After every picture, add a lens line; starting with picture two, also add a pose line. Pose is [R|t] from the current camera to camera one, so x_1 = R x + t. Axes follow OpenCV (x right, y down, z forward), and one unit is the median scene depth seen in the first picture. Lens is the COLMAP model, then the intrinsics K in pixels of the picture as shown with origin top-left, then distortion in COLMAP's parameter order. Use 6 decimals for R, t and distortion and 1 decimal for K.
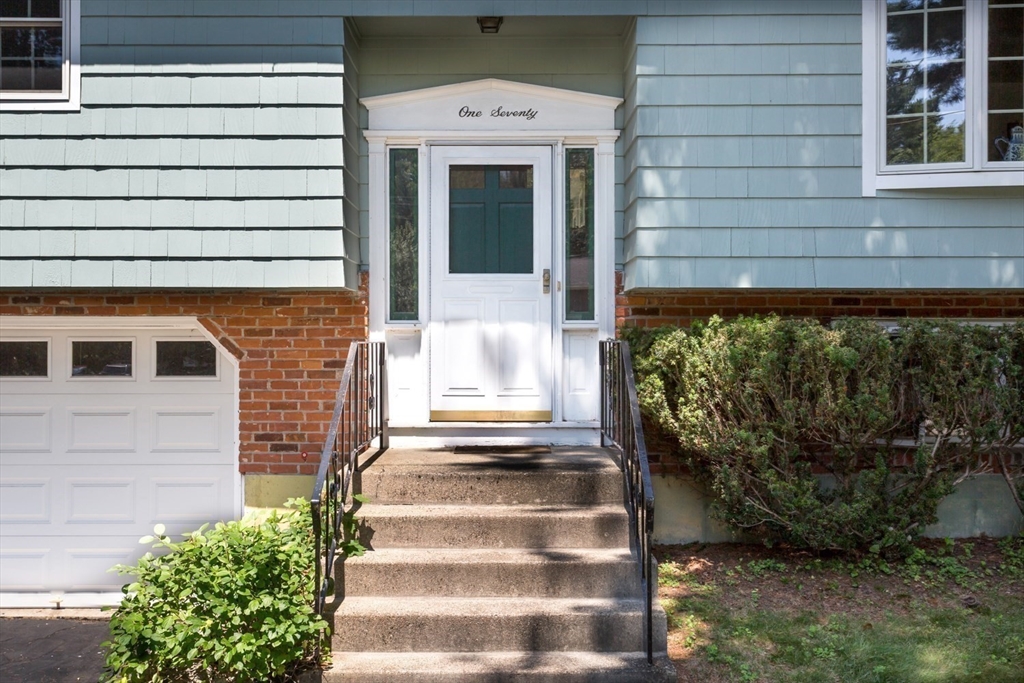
lens RADIAL K [[1040.7, 0, 510.4], [0, 1040.7, 341.2], [0, 0, 1]] dist [0.016082, 0.000000]
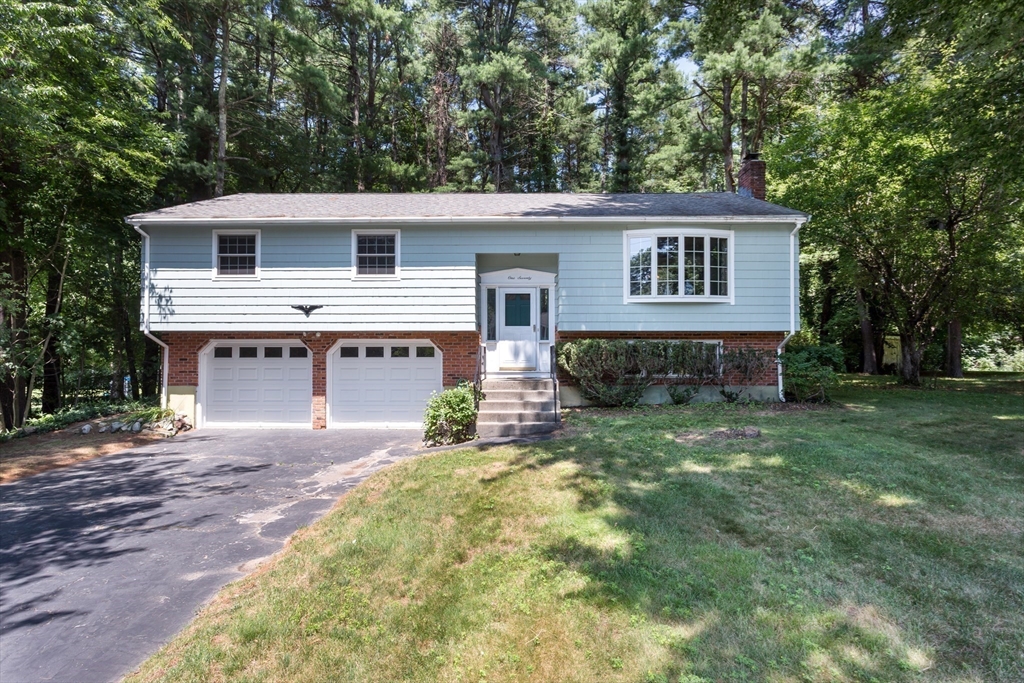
lens RADIAL K [[534.9, 0, 537.7], [0, 534.9, 347.7], [0, 0, 1]] dist [-0.012912, 0.000549]
pose [[0.999943, -0.001345, 0.010575, 0.028168], [0.001461, 0.999939, -0.010993, 0.024212], [-0.010560, 0.011008, 0.999884, -0.739577]]
